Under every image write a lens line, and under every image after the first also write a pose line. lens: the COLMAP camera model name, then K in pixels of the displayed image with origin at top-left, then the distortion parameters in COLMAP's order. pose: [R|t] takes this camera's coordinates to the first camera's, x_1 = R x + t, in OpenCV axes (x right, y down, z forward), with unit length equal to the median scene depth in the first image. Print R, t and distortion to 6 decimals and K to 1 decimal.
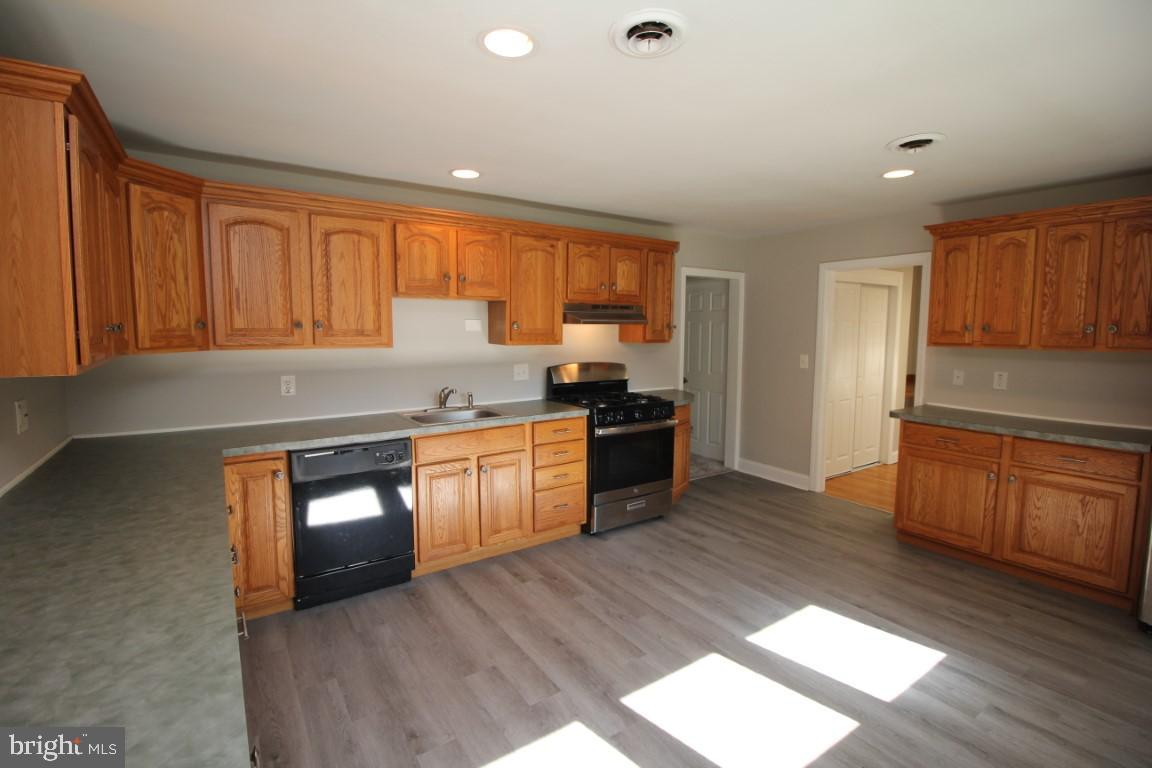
lens RADIAL K [[530.3, 0, 576.1], [0, 530.3, 379.5], [0, 0, 1]] dist [-0.011223, -0.006171]
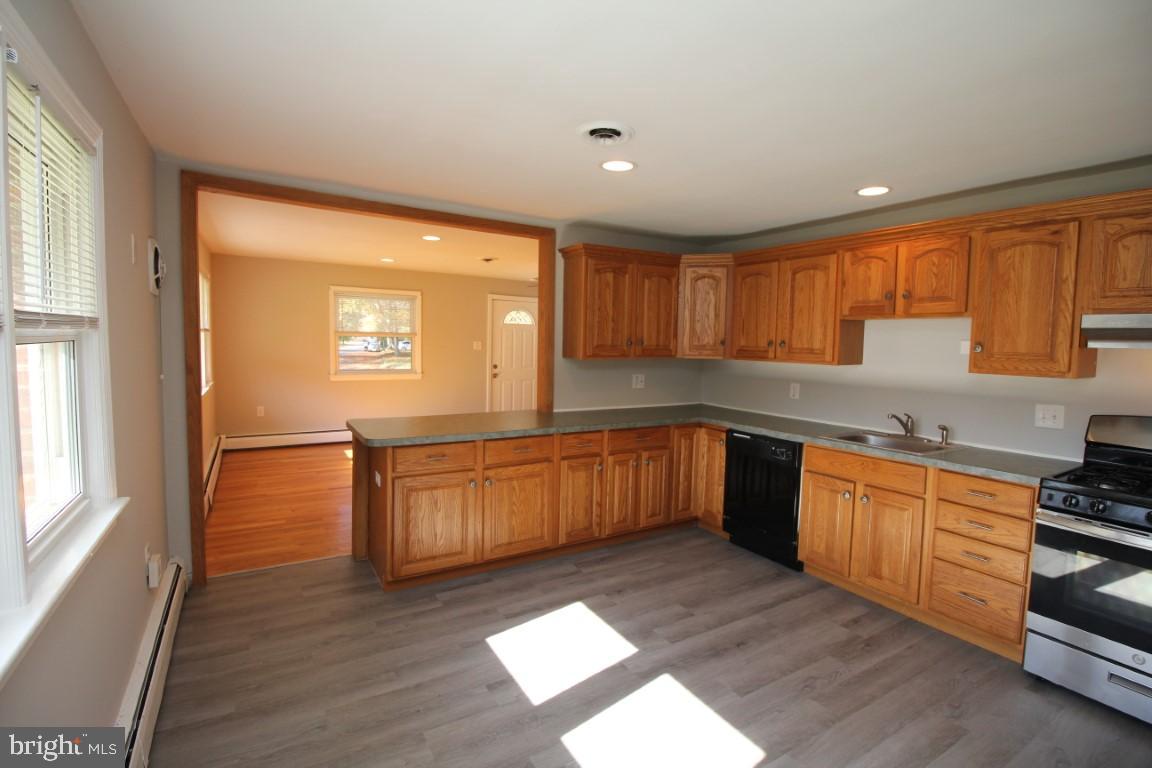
lens RADIAL K [[530.3, 0, 576.7], [0, 530.3, 377.4], [0, 0, 1]] dist [-0.011223, -0.006171]
pose [[-0.051298, 0.064632, -0.996590, 0.837197], [-0.121050, 0.990144, 0.070444, -0.051648], [0.991320, 0.124251, -0.042969, 0.556453]]
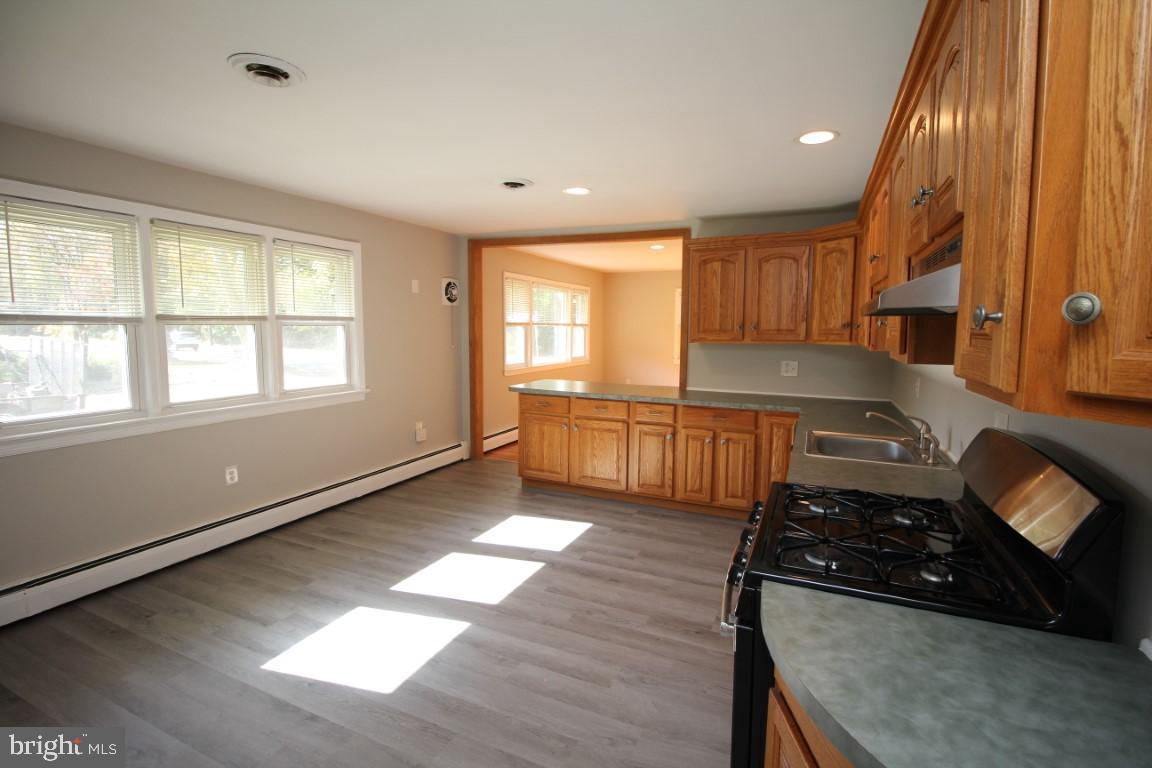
lens RADIAL K [[530.3, 0, 582.9], [0, 530.3, 383.4], [0, 0, 1]] dist [-0.011223, -0.006171]
pose [[-0.847373, 0.042162, -0.529321, 0.556185], [-0.066984, 0.980392, 0.185323, -0.147719], [0.526756, 0.192494, -0.827934, 1.598063]]
